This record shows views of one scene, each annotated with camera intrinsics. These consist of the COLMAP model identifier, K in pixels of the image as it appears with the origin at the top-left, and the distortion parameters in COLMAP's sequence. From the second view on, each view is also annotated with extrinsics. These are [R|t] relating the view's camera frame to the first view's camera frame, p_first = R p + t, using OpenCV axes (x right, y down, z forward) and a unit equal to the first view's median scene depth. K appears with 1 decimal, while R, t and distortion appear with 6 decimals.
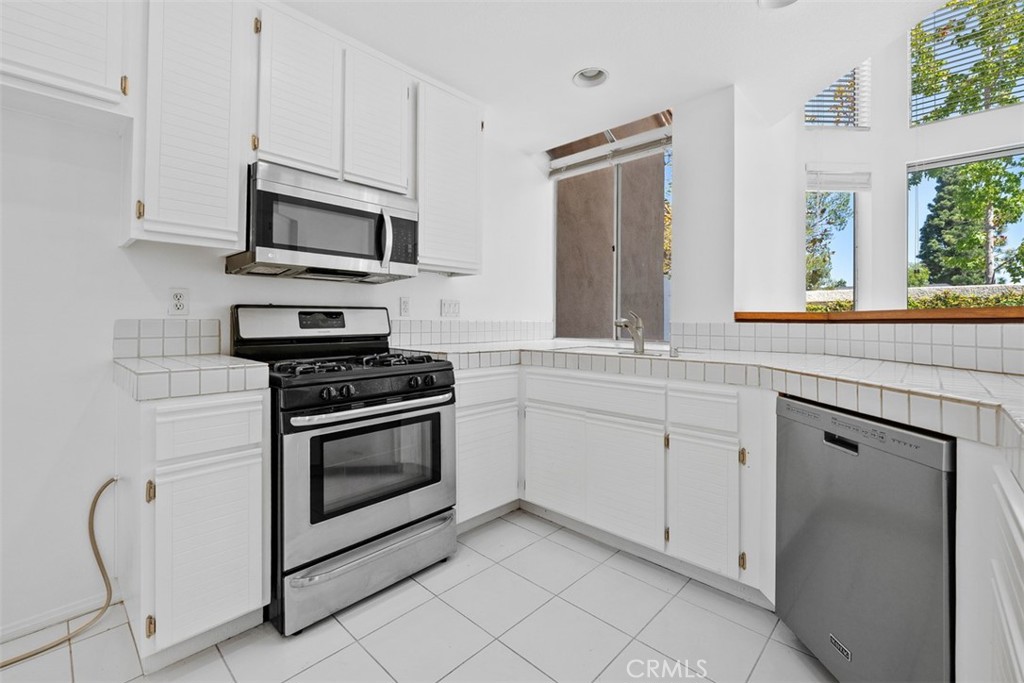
lens RADIAL K [[427.7, 0, 510.2], [0, 427.7, 324.1], [0, 0, 1]] dist [-0.002541, 0.000439]
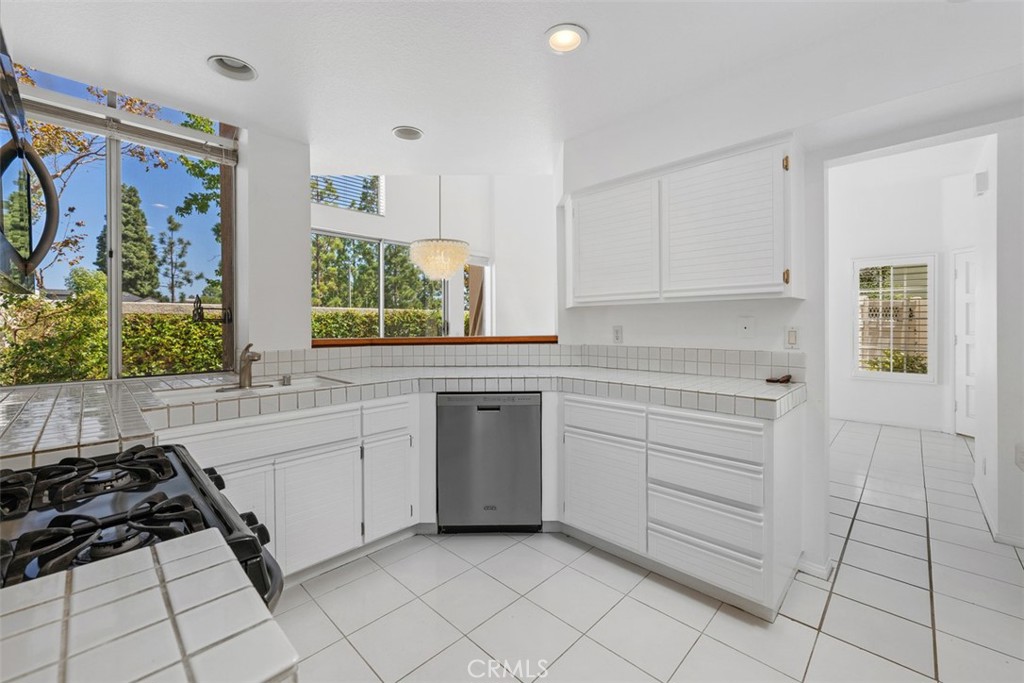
lens RADIAL K [[406.0, 0, 505.4], [0, 406.0, 334.8], [0, 0, 1]] dist [-0.001818, 0.000899]
pose [[0.026776, -0.029953, 0.999193, -0.713525], [0.015518, 0.999443, 0.029545, -0.081114], [-0.999521, 0.014714, 0.027226, 0.526606]]
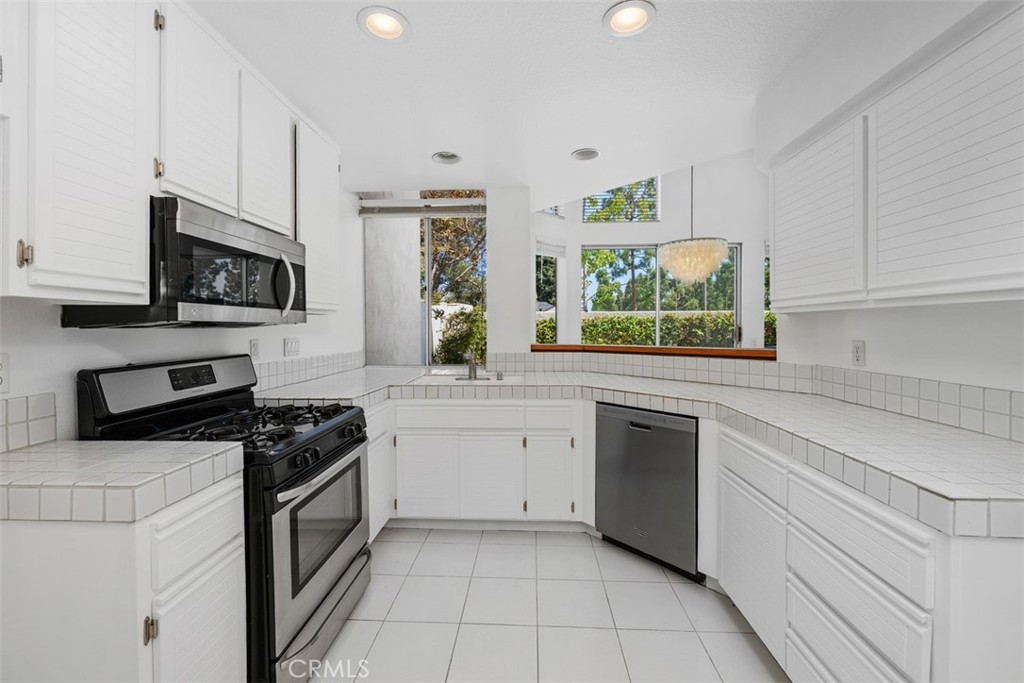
lens RADIAL K [[406.0, 0, 507.1], [0, 406.0, 339.6], [0, 0, 1]] dist [-0.001818, 0.000899]
pose [[0.762393, -0.027651, 0.646523, -0.521577], [0.014332, 0.999563, 0.025849, -0.101542], [-0.646955, -0.010441, 0.762457, 0.000347]]
